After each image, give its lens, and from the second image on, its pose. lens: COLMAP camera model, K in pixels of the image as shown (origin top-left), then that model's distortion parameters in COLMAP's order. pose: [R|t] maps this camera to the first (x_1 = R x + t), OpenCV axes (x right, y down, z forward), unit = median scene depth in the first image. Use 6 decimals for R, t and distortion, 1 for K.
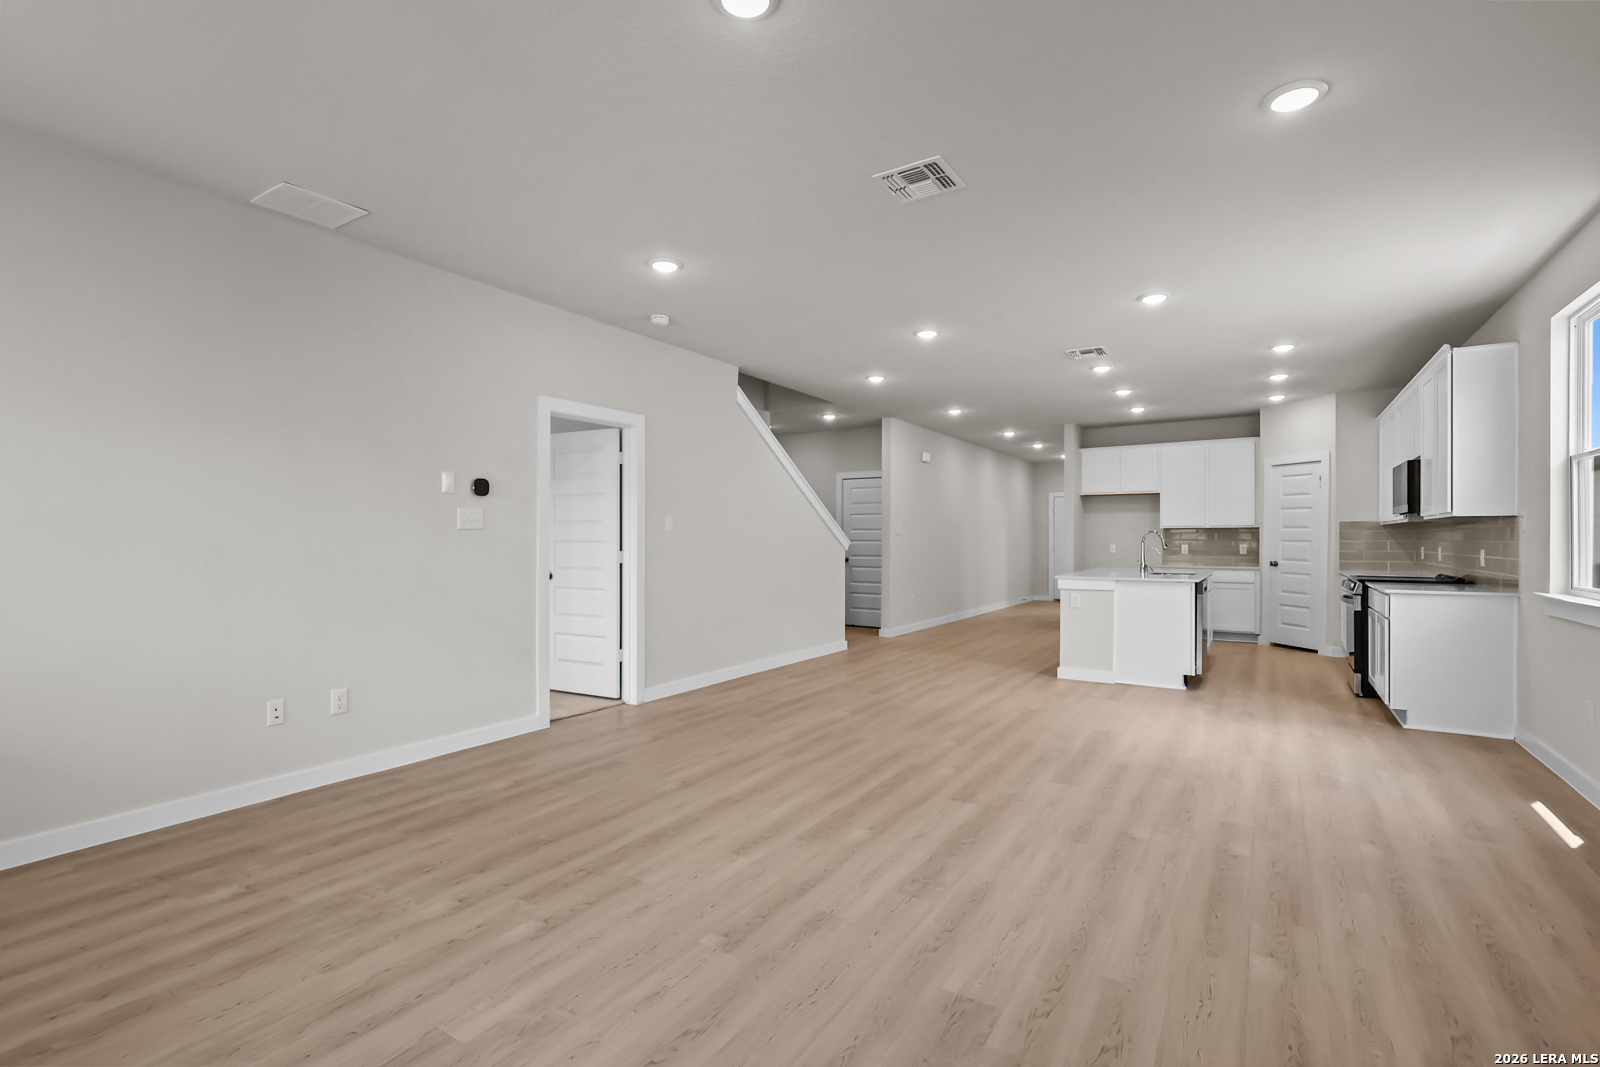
lens RADIAL K [[743.7, 0, 798.2], [0, 743.7, 539.1], [0, 0, 1]] dist [-0.003930, 0.000031]
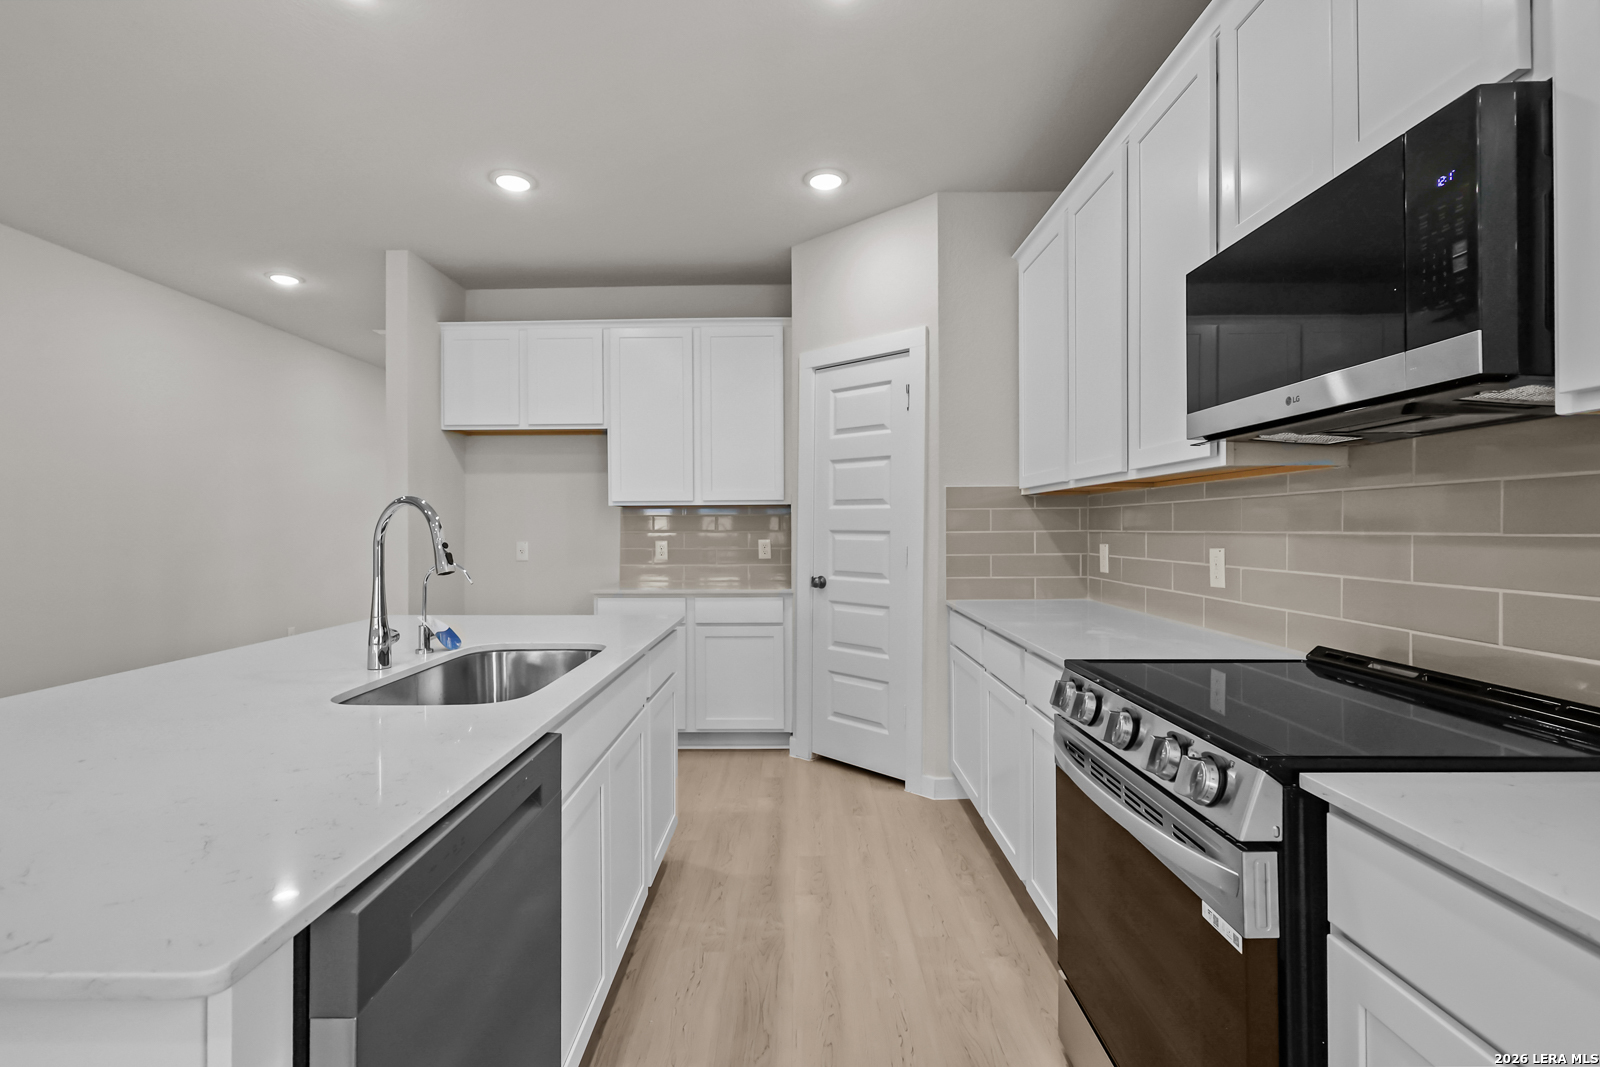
lens RADIAL K [[737.9, 0, 794.5], [0, 737.9, 527.8], [0, 0, 1]] dist [-0.002100, 0.000014]
pose [[0.853563, -0.004975, 0.520966, 0.387459], [0.005560, 0.999984, 0.000440, -0.000710], [-0.520960, 0.002520, 0.853577, 0.613003]]
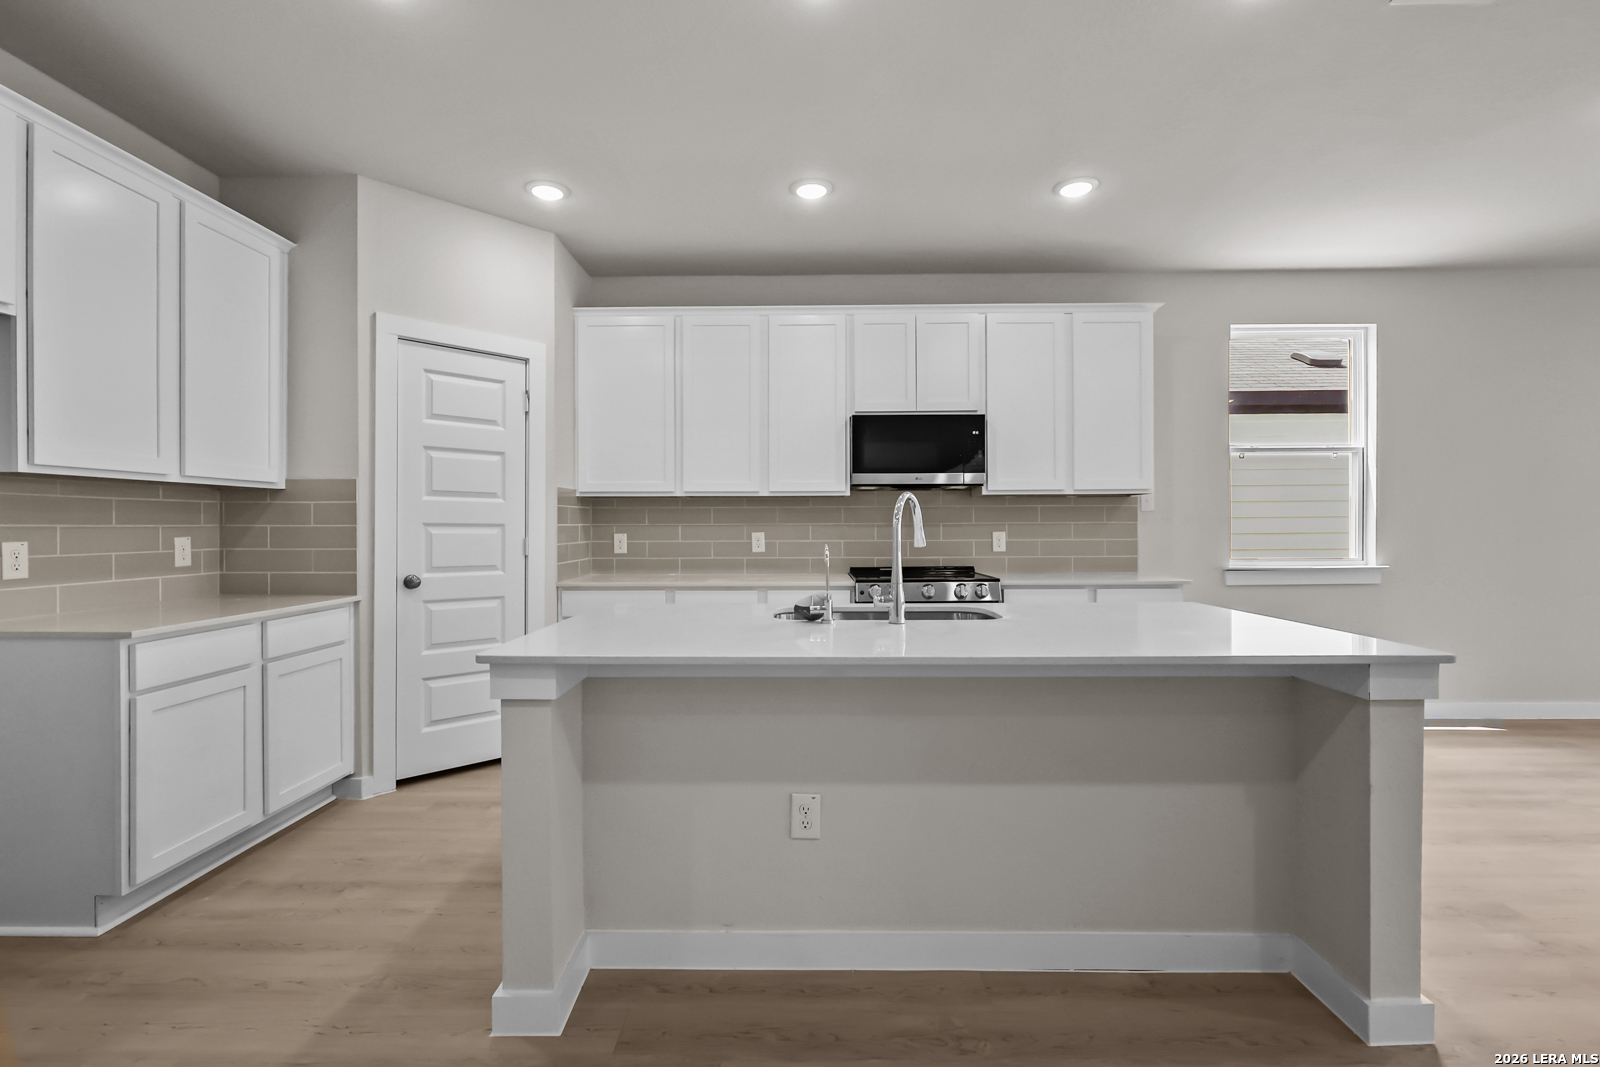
lens RADIAL K [[737.8, 0, 800.0], [0, 737.8, 533.5], [0, 0, 1]] dist [-0.001292, 0.000162]
pose [[-0.522626, -0.004129, 0.852552, 0.186390], [0.004873, 0.999957, 0.007831, 0.004556], [-0.852548, 0.008247, -0.522583, 1.016860]]
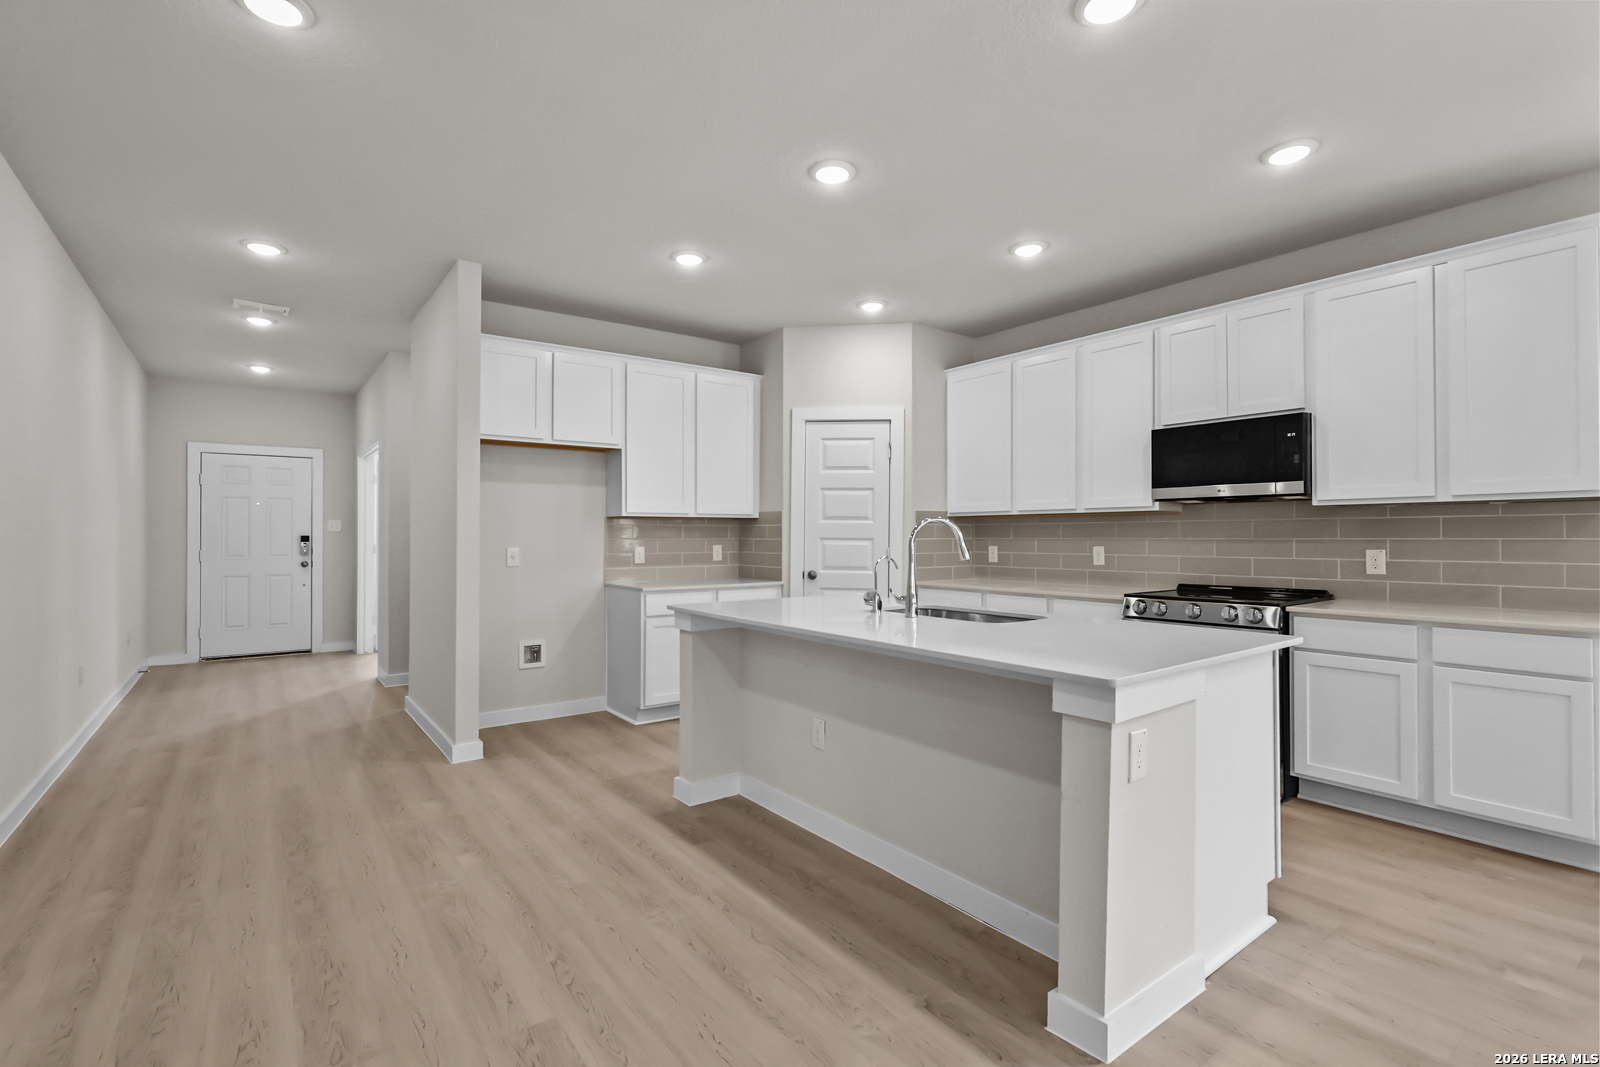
lens RADIAL K [[745.8, 0, 804.0], [0, 745.8, 533.4], [0, 0, 1]] dist [0.000908, 0.000138]
pose [[0.358542, 0.005530, 0.933497, 0.043472], [0.000144, 0.999982, -0.005979, 0.001218], [-0.933514, 0.002278, 0.358535, 0.768176]]
